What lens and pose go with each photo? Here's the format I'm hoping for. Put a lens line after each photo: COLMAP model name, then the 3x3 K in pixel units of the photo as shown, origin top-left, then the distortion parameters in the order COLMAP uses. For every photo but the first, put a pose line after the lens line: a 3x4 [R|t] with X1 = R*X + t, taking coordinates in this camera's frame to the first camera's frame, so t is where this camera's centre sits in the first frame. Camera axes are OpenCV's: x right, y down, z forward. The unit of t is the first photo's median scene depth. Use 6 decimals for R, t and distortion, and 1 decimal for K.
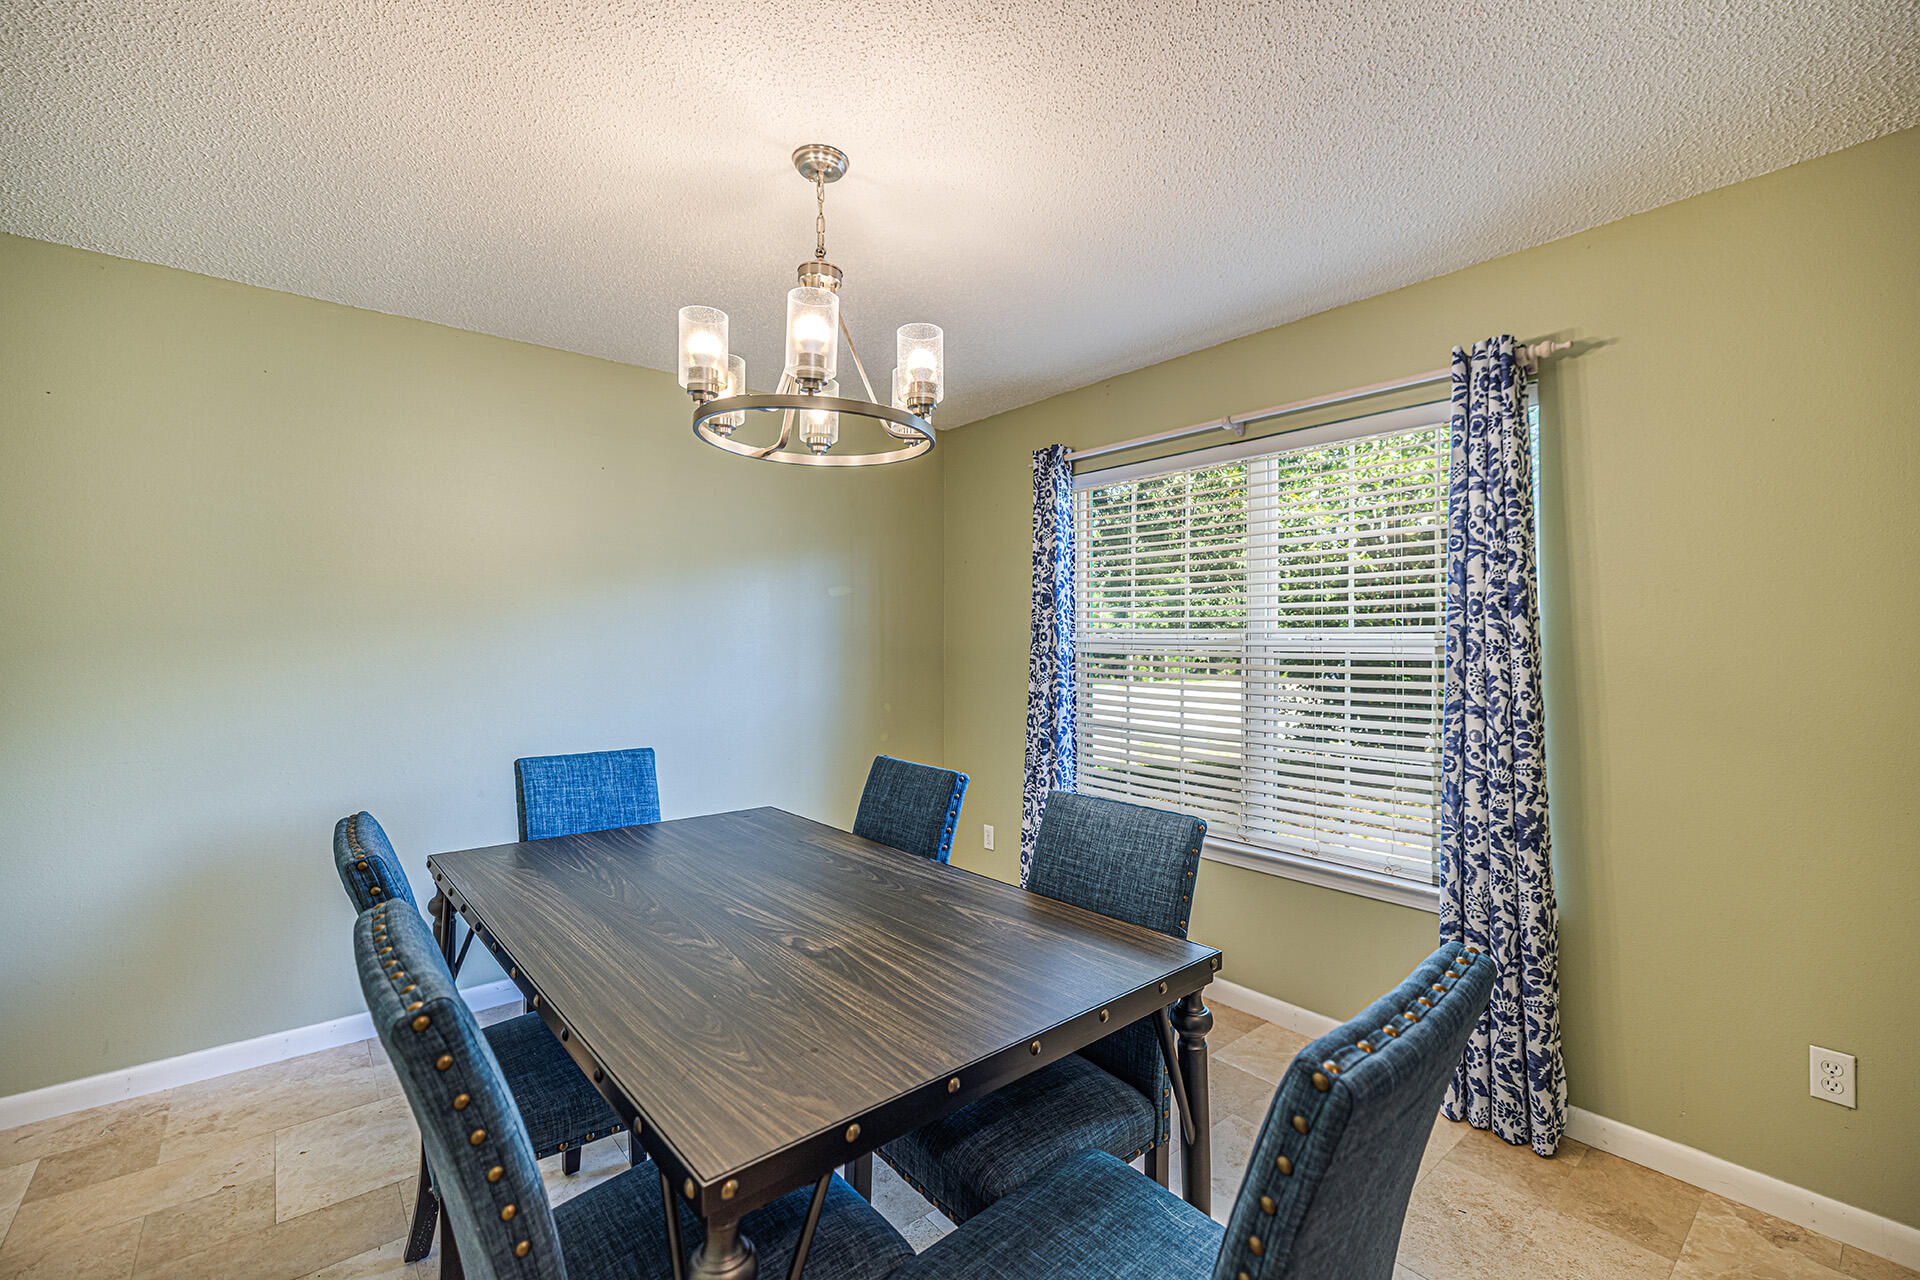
lens RADIAL K [[843.0, 0, 1039.3], [0, 843.0, 637.2], [0, 0, 1]] dist [0.000079, -0.001299]
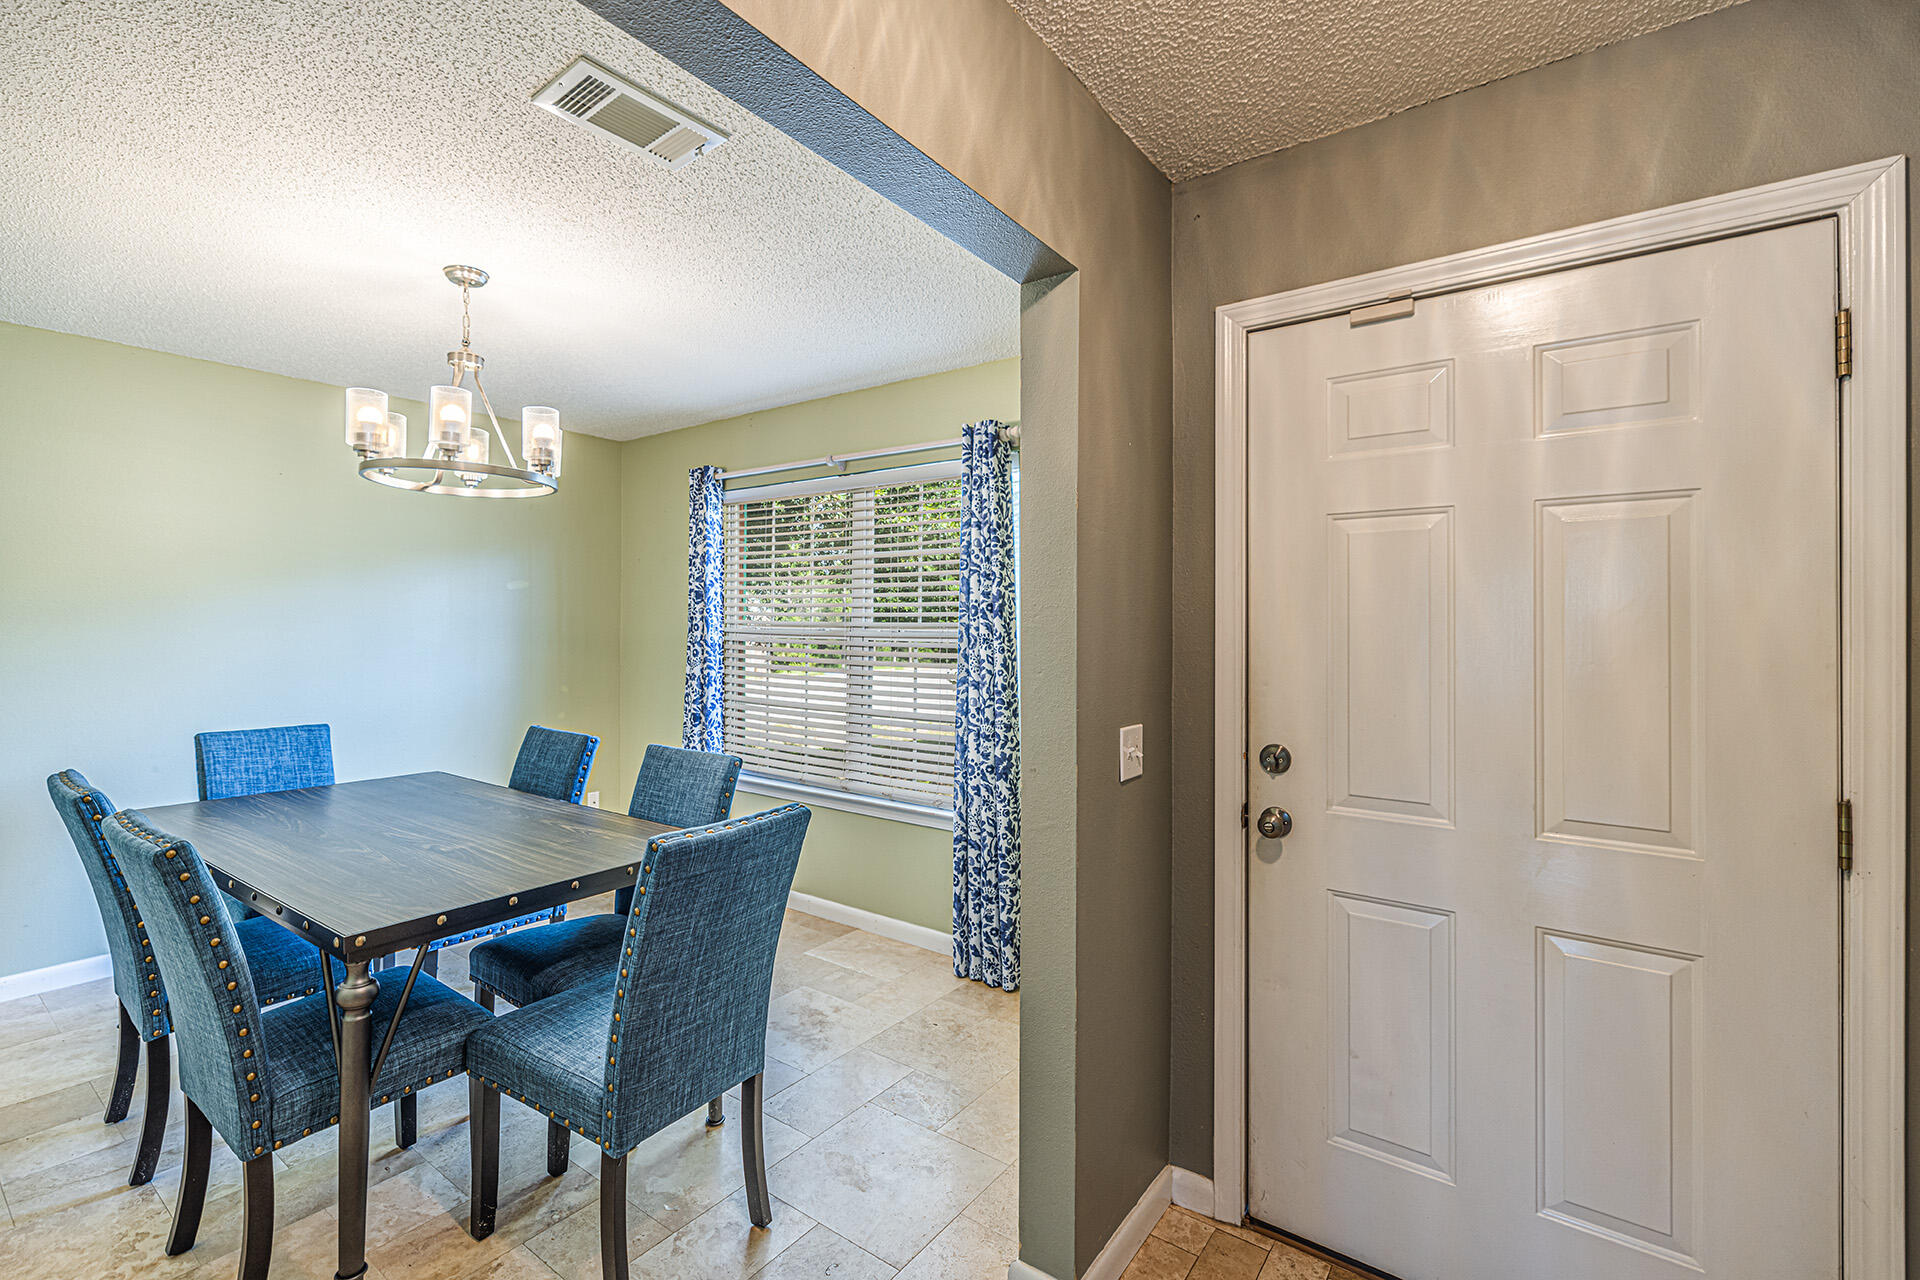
lens RADIAL K [[843.0, 0, 925.0], [0, 843.0, 621.2], [0, 0, 1]] dist [0.000079, -0.001299]
pose [[0.984210, 0.004952, 0.176936, 0.188303], [-0.004855, 0.999988, -0.000976, -0.016159], [-0.176939, 0.000102, 0.984222, -0.374547]]
